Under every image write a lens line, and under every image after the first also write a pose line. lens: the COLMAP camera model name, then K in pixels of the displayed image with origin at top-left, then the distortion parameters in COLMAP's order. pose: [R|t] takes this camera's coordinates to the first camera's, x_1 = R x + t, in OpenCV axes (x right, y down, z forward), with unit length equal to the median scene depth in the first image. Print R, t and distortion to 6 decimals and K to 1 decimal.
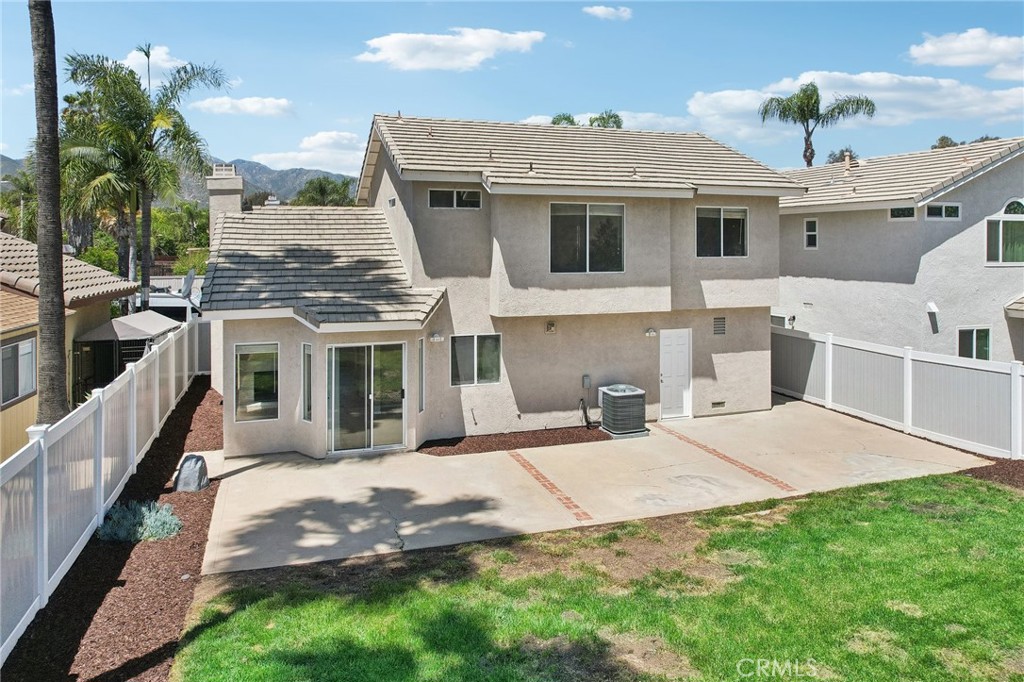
lens RADIAL K [[694.3, 0, 512.3], [0, 694.3, 254.1], [0, 0, 1]] dist [-0.046907, 0.003881]
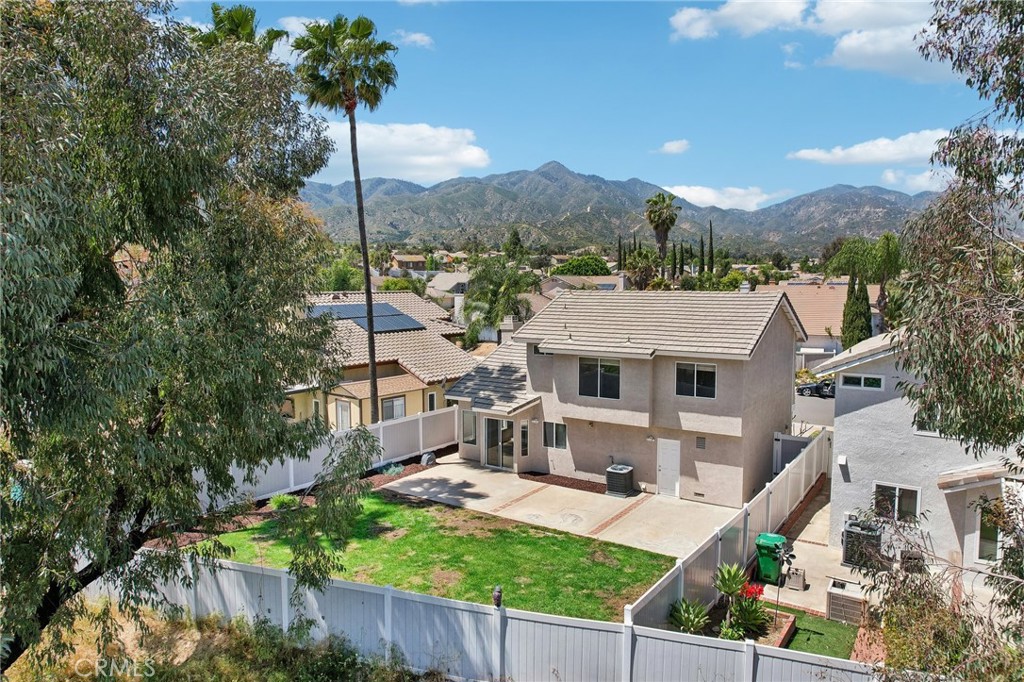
lens RADIAL K [[671.6, 0, 524.8], [0, 671.6, 340.4], [0, 0, 1]] dist [-0.060347, 0.055404]
pose [[0.603080, 0.062103, -0.795260, 1.308431], [-0.000756, 0.997009, 0.077285, -0.243945], [0.797681, -0.046008, 0.601323, -0.156289]]
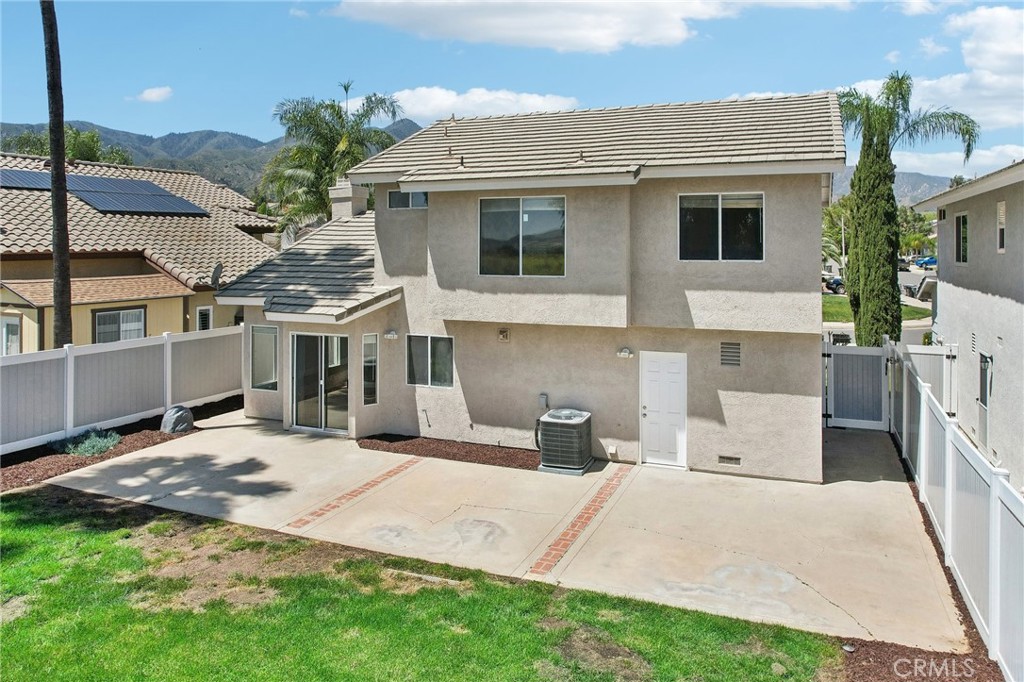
lens RADIAL K [[717.2, 0, 534.7], [0, 717.2, 253.2], [0, 0, 1]] dist [-0.027896, 0.001992]
pose [[0.763720, 0.007274, -0.645506, 0.697271], [-0.007213, 0.999970, 0.002734, -0.004600], [0.645507, 0.002568, 0.763750, 0.309255]]
